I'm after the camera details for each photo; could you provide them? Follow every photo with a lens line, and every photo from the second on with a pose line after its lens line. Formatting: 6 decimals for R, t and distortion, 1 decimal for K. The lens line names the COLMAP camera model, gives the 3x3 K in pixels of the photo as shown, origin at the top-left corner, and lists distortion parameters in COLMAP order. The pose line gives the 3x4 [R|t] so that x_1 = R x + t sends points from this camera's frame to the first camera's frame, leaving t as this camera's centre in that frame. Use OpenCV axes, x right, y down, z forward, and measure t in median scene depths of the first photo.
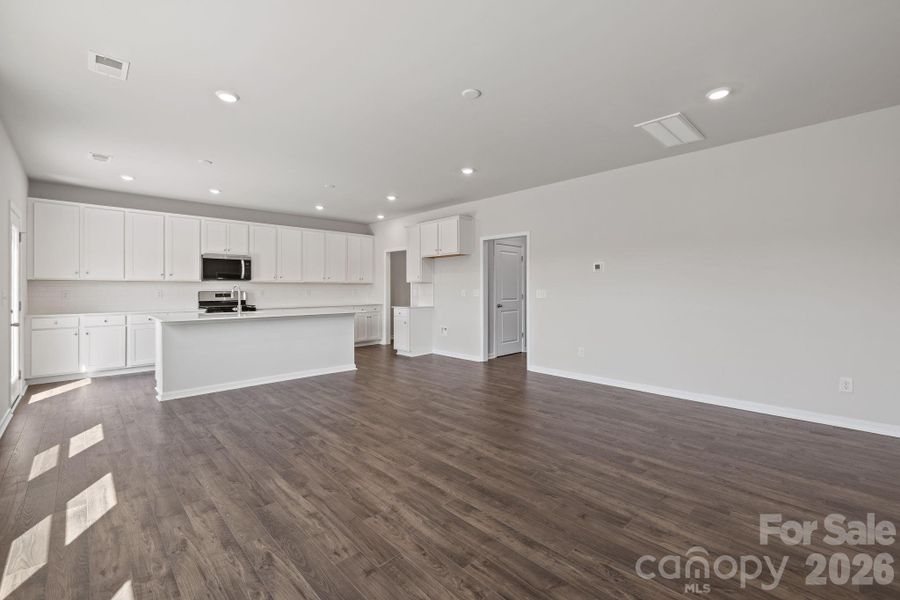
lens RADIAL K [[384.1, 0, 441.6], [0, 384.1, 288.5], [0, 0, 1]] dist [0.001805, -0.000406]
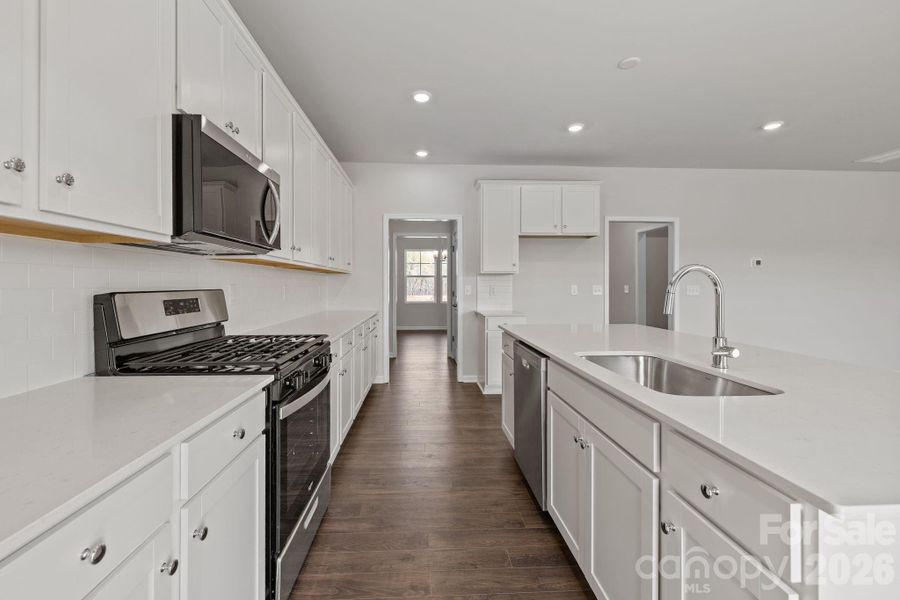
lens RADIAL K [[384.1, 0, 436.4], [0, 384.1, 280.7], [0, 0, 1]] dist [0.001805, -0.000406]
pose [[0.657295, 0.011341, 0.753548, -0.686710], [-0.005962, 0.999934, -0.009848, 0.002929], [-0.753610, 0.001980, 0.657319, 0.757116]]
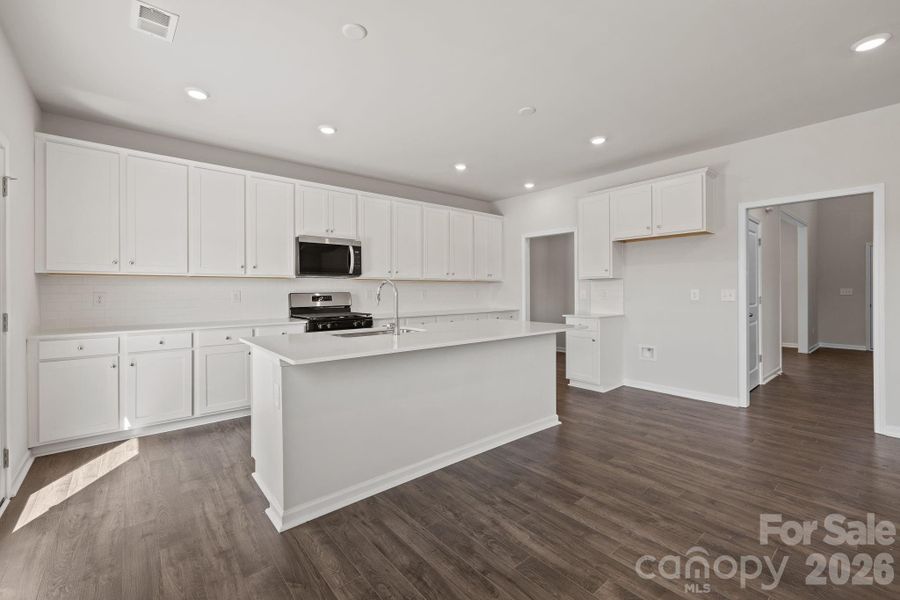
lens RADIAL K [[384.1, 0, 443.7], [0, 384.1, 291.1], [0, 0, 1]] dist [0.001805, -0.000406]
pose [[0.997974, -0.001205, -0.063606, -0.330647], [0.001536, 0.999986, 0.005156, 0.001707], [0.063599, -0.005243, 0.997962, 0.359504]]
